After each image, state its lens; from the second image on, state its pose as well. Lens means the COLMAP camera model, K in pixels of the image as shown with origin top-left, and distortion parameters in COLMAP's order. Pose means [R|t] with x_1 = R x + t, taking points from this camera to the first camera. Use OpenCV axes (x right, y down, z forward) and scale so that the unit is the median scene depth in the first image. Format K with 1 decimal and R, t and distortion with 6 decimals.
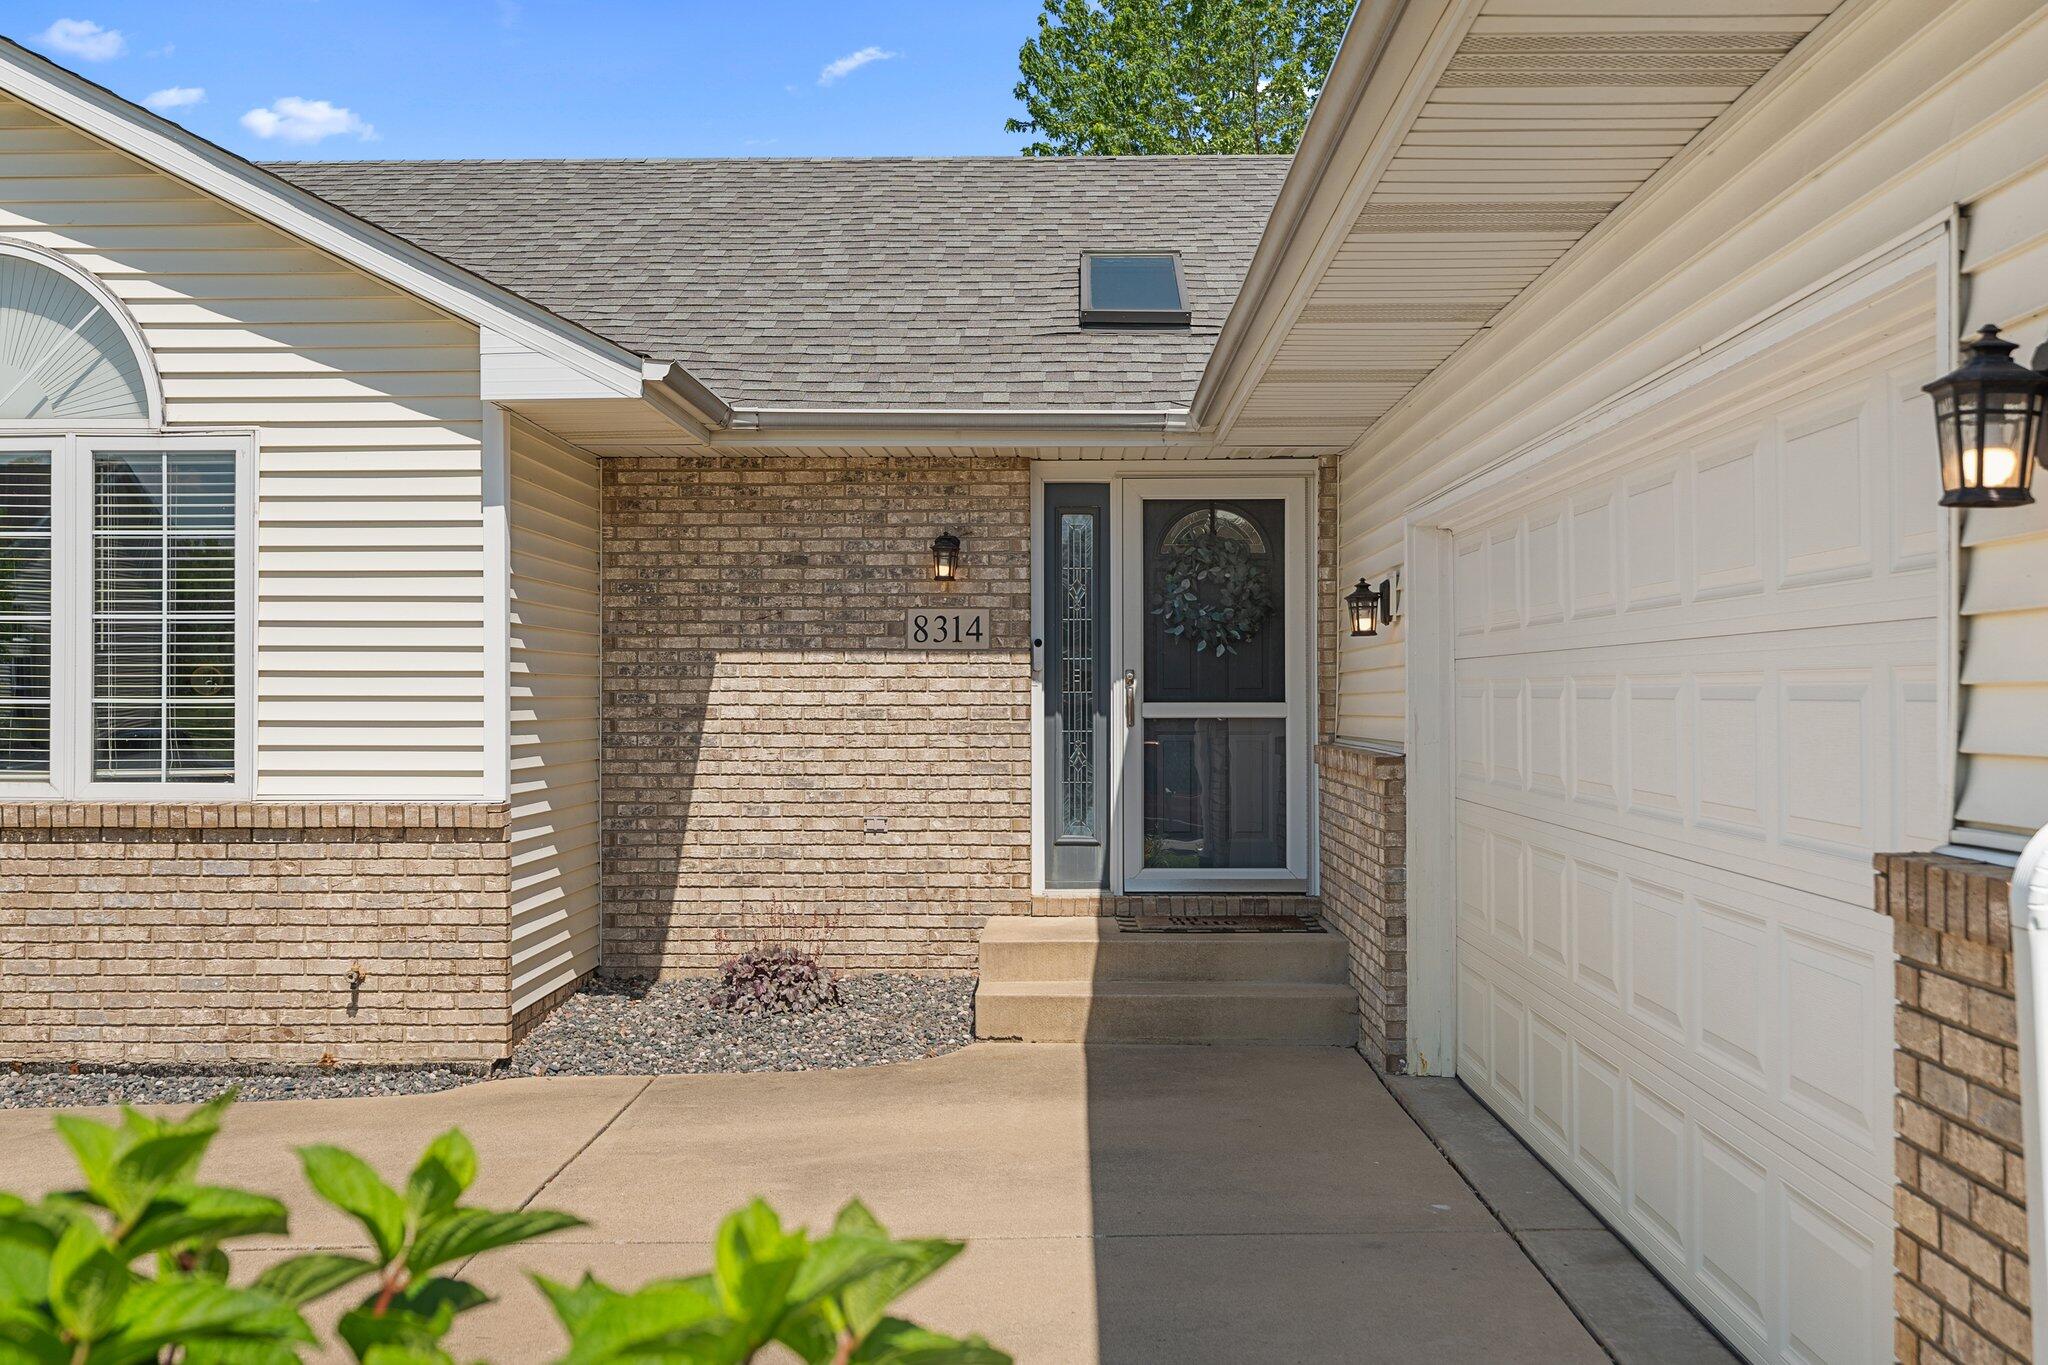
lens RADIAL K [[2084.5, 0, 1019.3], [0, 2084.5, 685.1], [0, 0, 1]] dist [-0.025649, 0.000000]
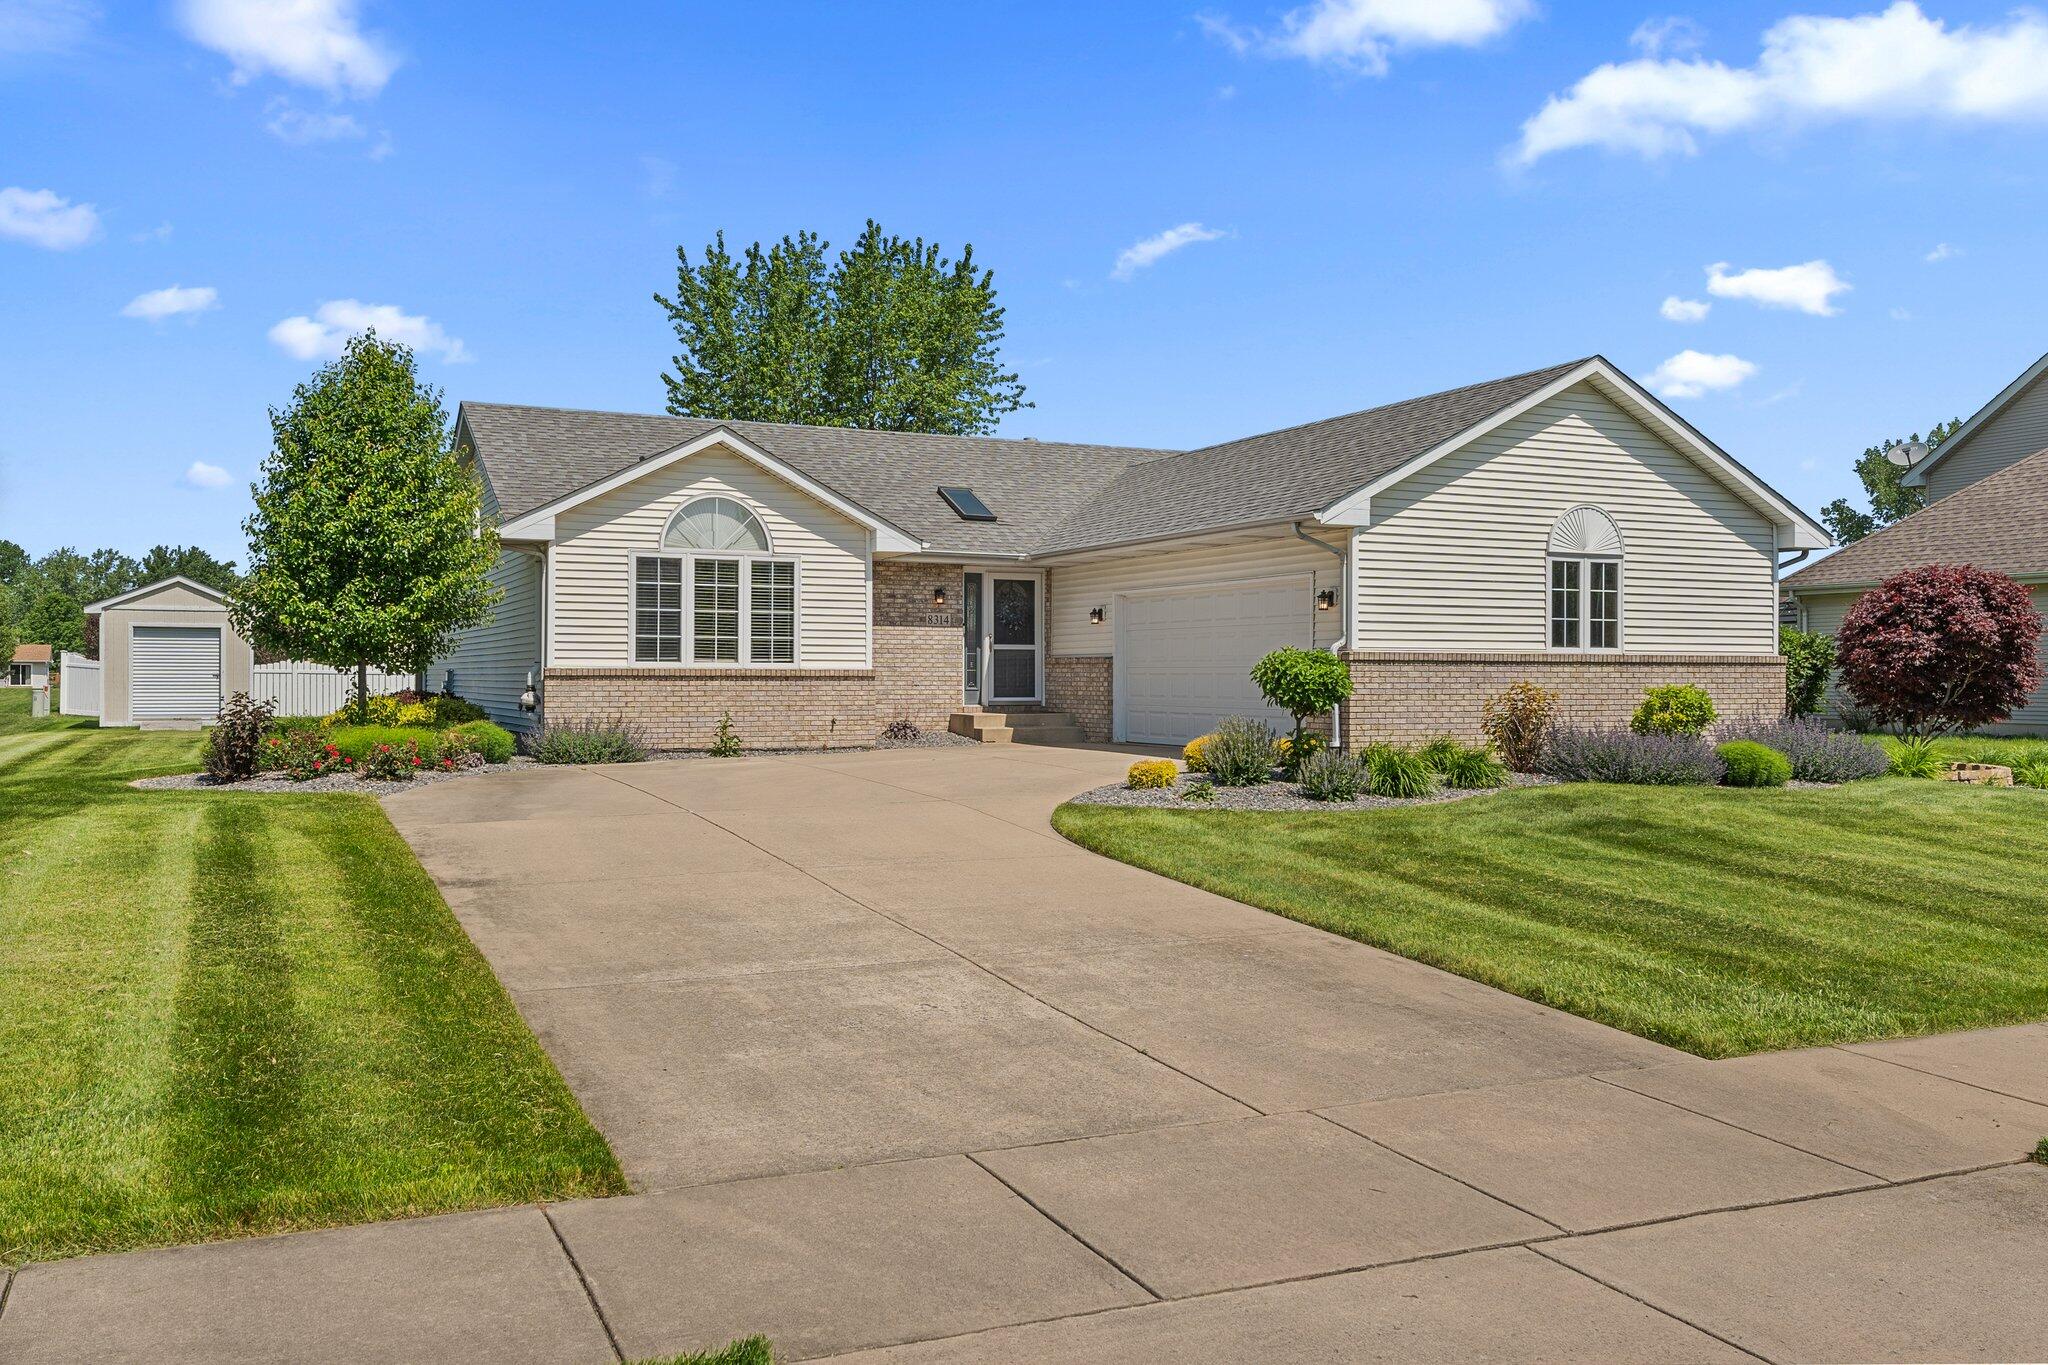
lens RADIAL K [[1614.9, 0, 1025.1], [0, 1614.9, 677.2], [0, 0, 1]] dist [0.000763, -0.000012]
pose [[0.900451, 0.002982, 0.434946, -1.160151], [-0.007295, 0.999939, 0.008247, 0.045706], [-0.434895, -0.010599, 0.900419, -1.464416]]
